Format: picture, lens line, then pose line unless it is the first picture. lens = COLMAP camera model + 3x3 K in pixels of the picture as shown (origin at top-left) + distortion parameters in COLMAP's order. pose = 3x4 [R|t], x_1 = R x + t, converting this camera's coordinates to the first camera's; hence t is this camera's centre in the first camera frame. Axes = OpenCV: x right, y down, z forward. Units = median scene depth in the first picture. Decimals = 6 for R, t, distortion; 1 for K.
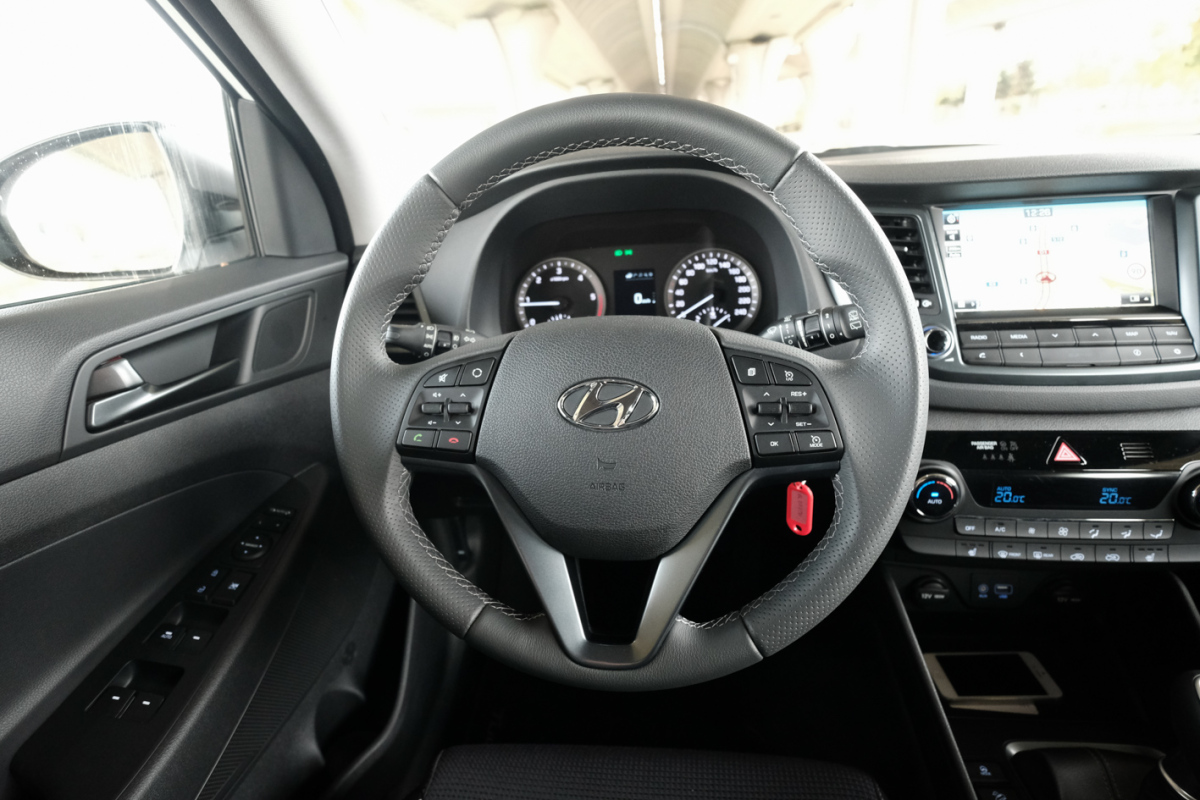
lens RADIAL K [[553.4, 0, 603.3], [0, 553.4, 398.3], [0, 0, 1]] dist [-0.002017, -0.000601]
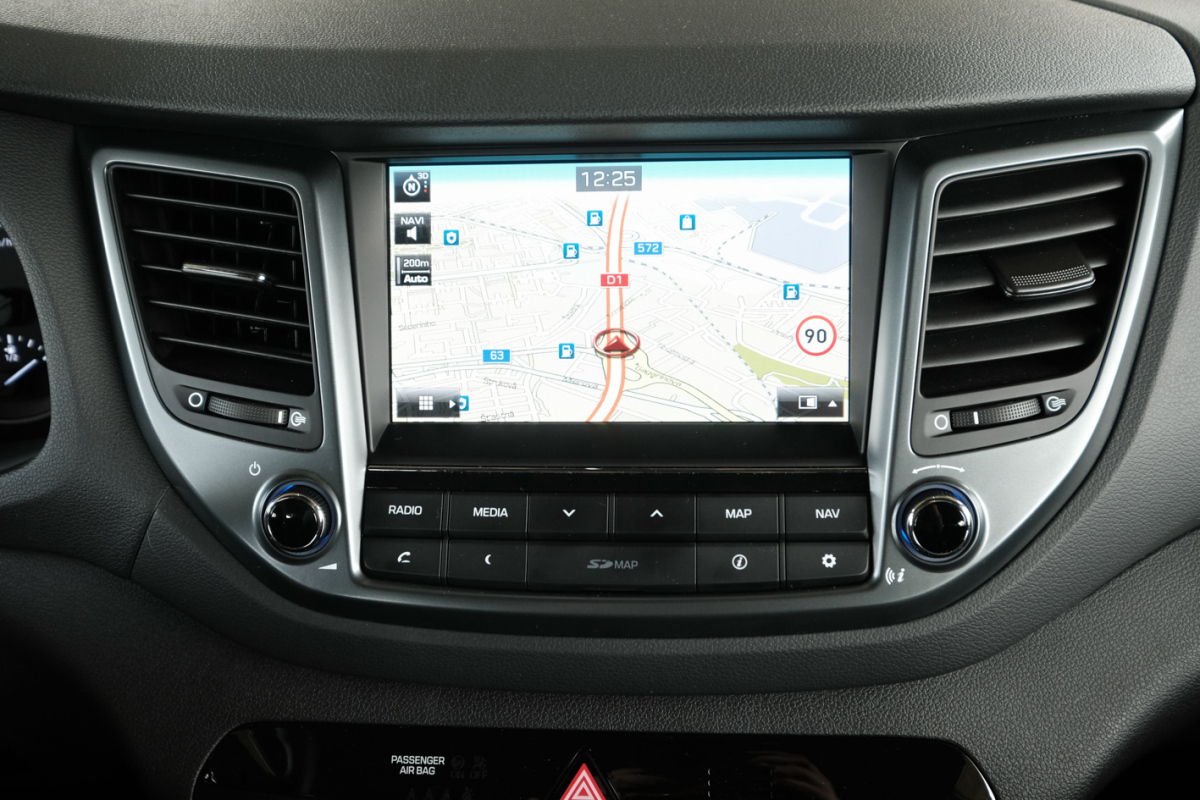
lens RADIAL K [[1219.9, 0, 597.0], [0, 1219.9, 418.0], [0, 0, 1]] dist [0.003173, 0.005671]
pose [[0.997387, -0.007065, 0.071896, 0.639245], [-0.001898, 0.992300, 0.123844, -0.244895], [-0.072217, -0.123656, 0.989694, 0.088268]]
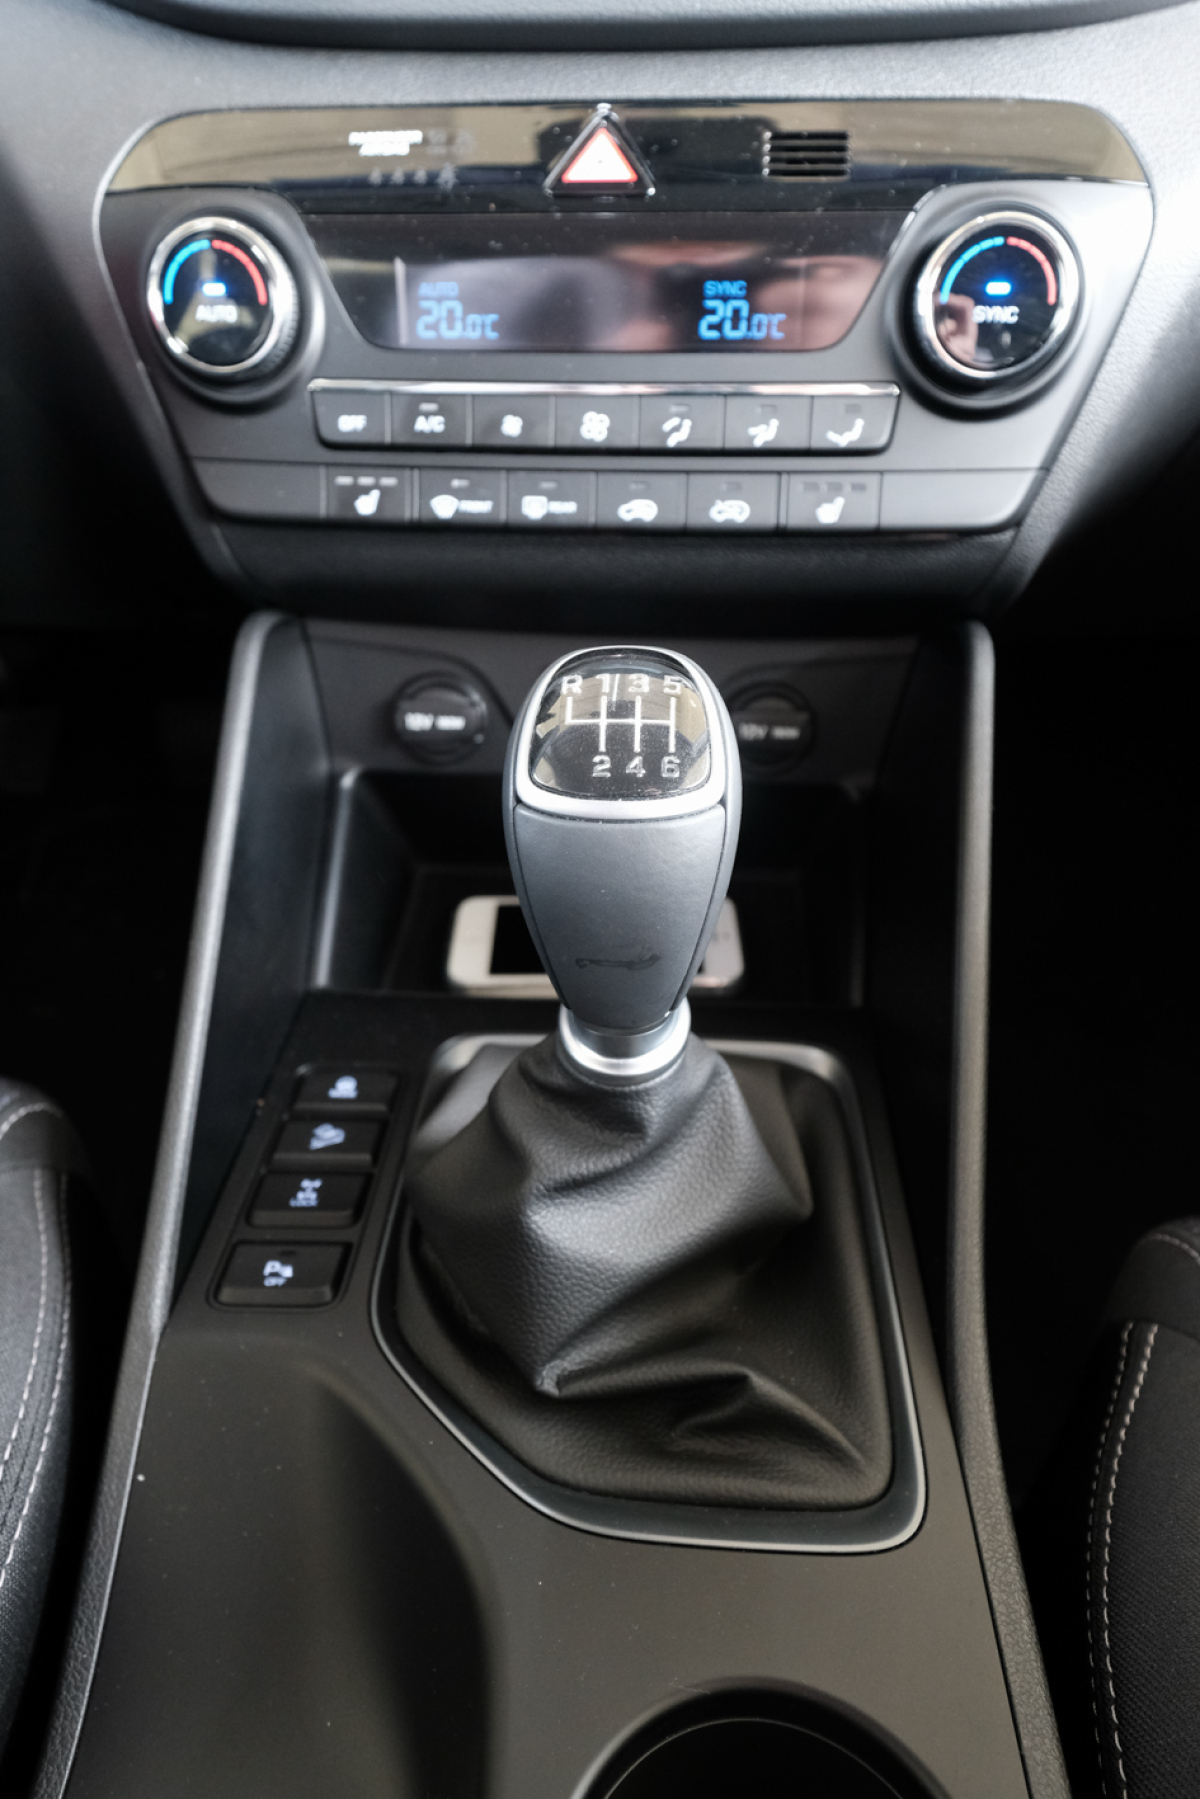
lens RADIAL K [[1107.5, 0, 587.8], [0, 1107.5, 896.6], [0, 0, 1]] dist [-0.000025, -0.000079]
pose [[0.997373, 0.028521, 0.066580, 0.652420], [-0.040944, 0.980260, 0.193425, 0.323920], [-0.059749, -0.195643, 0.978853, 0.231551]]
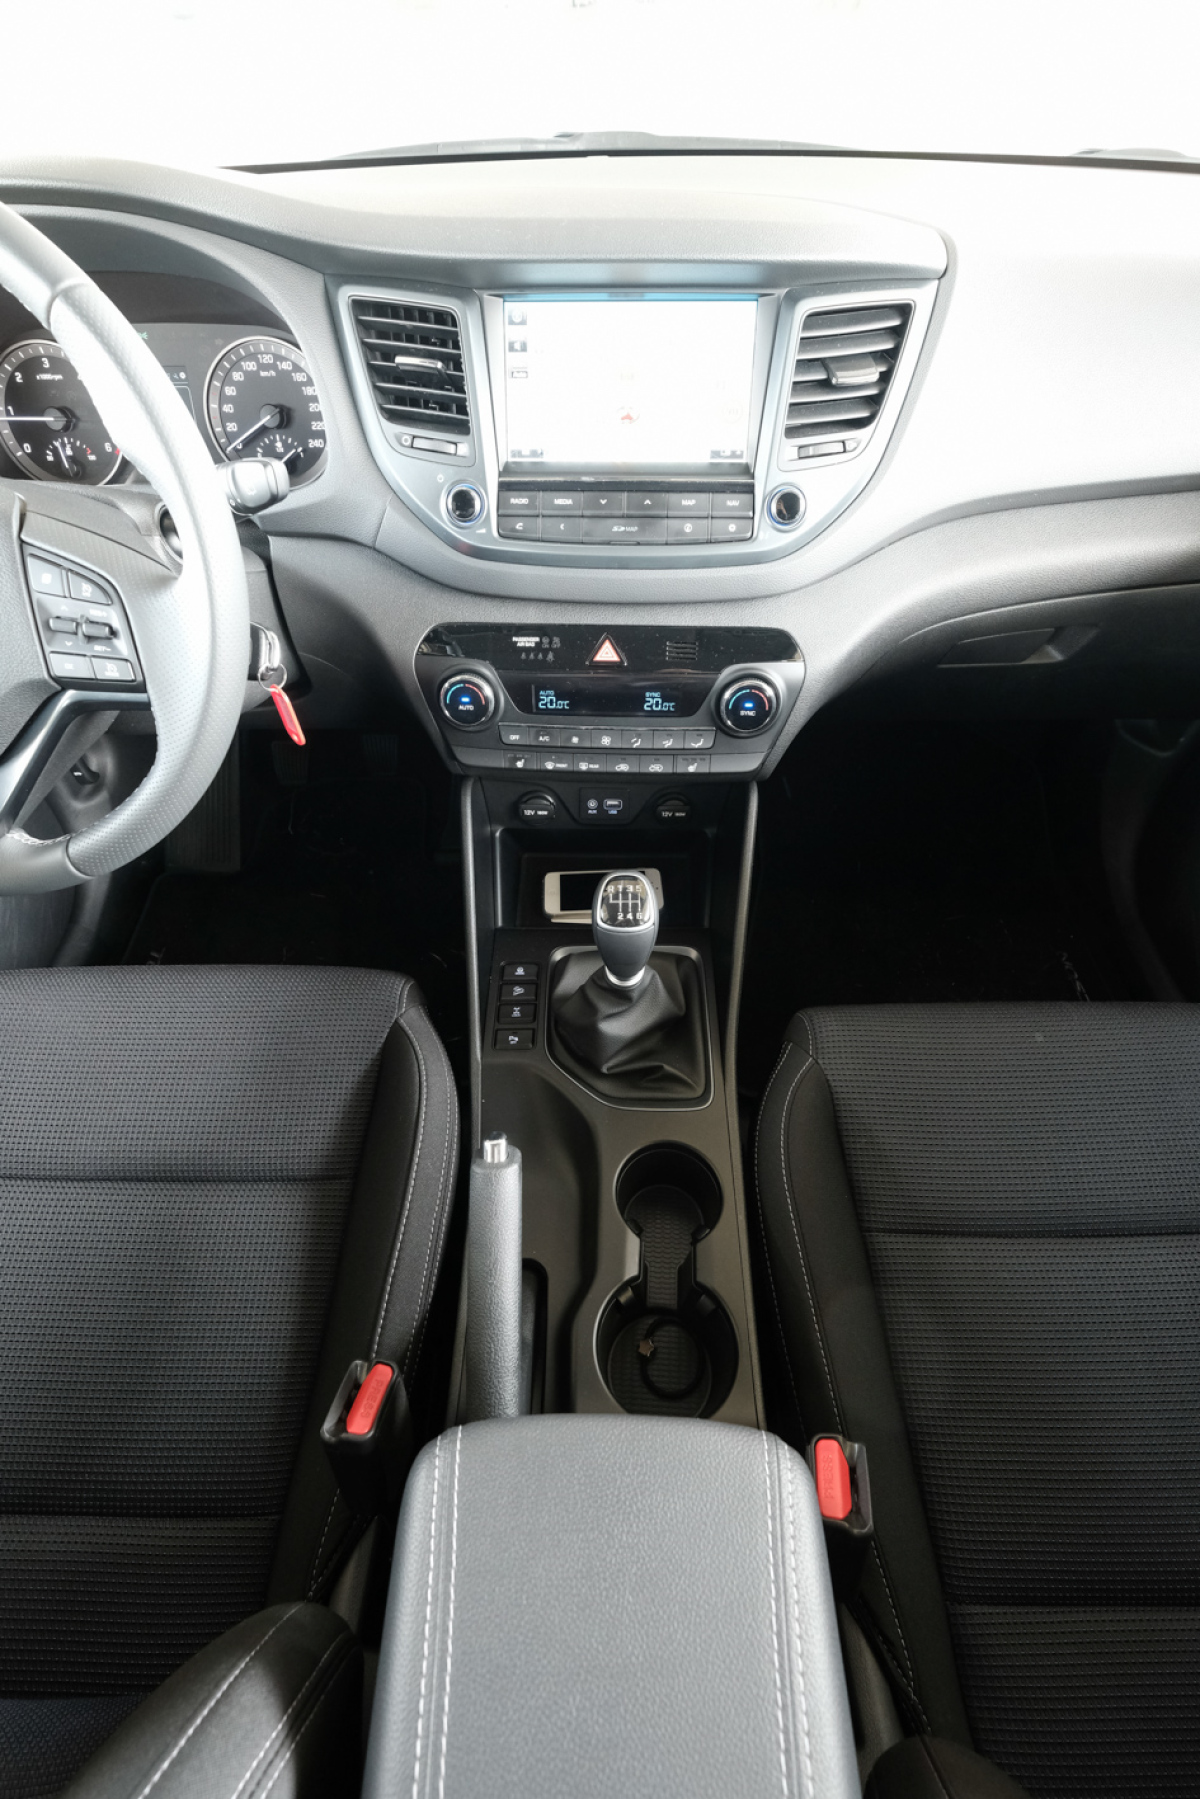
lens RADIAL K [[773.3, 0, 593.5], [0, 773.3, 891.2], [0, 0, 1]] dist [-0.001069, 0.000179]
pose [[0.994240, -0.024310, 0.104381, 0.553879], [-0.019888, 0.915168, 0.402581, -0.038651], [-0.105313, -0.402339, 0.909414, -0.221184]]
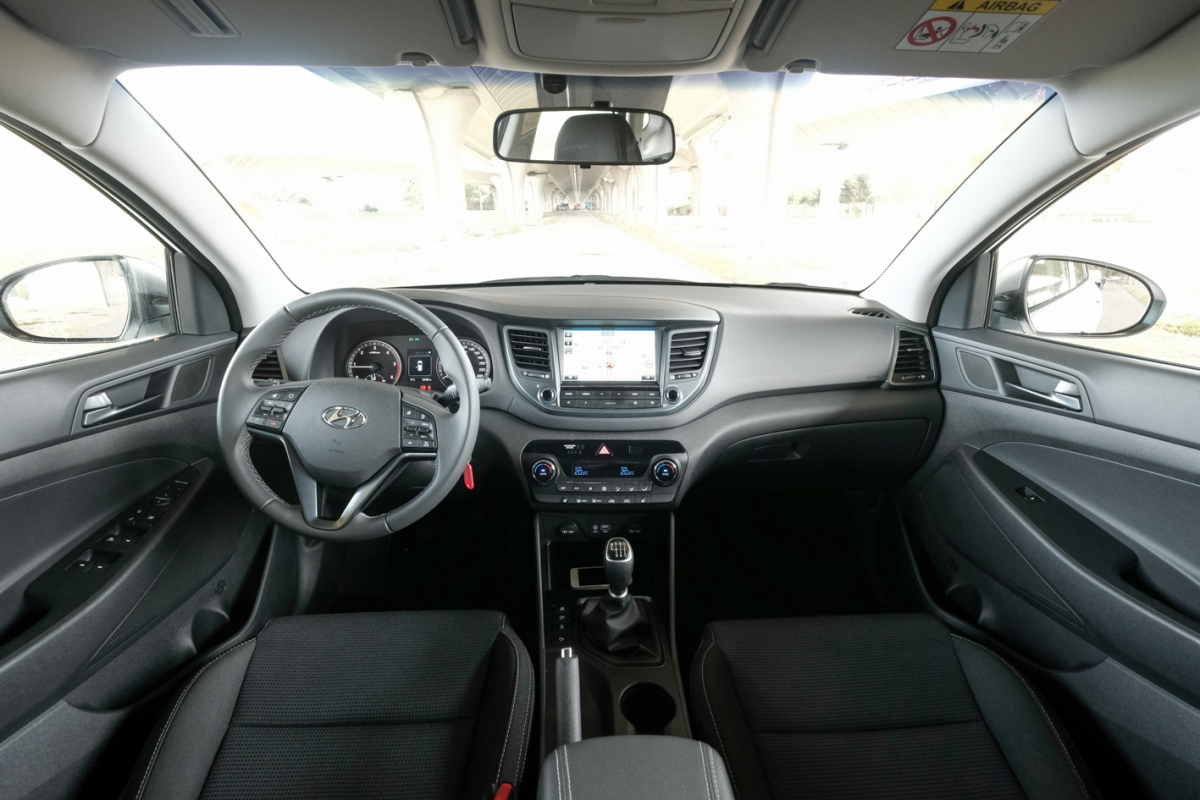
lens RADIAL K [[515.8, 0, 598.0], [0, 515.8, 397.9], [0, 0, 1]] dist [-0.001069, 0.000179]
pose [[0.986799, 0.027081, 0.159669, 0.406236], [-0.012998, 0.995983, -0.088593, 0.061753], [-0.161427, 0.085348, 0.983187, -0.758761]]
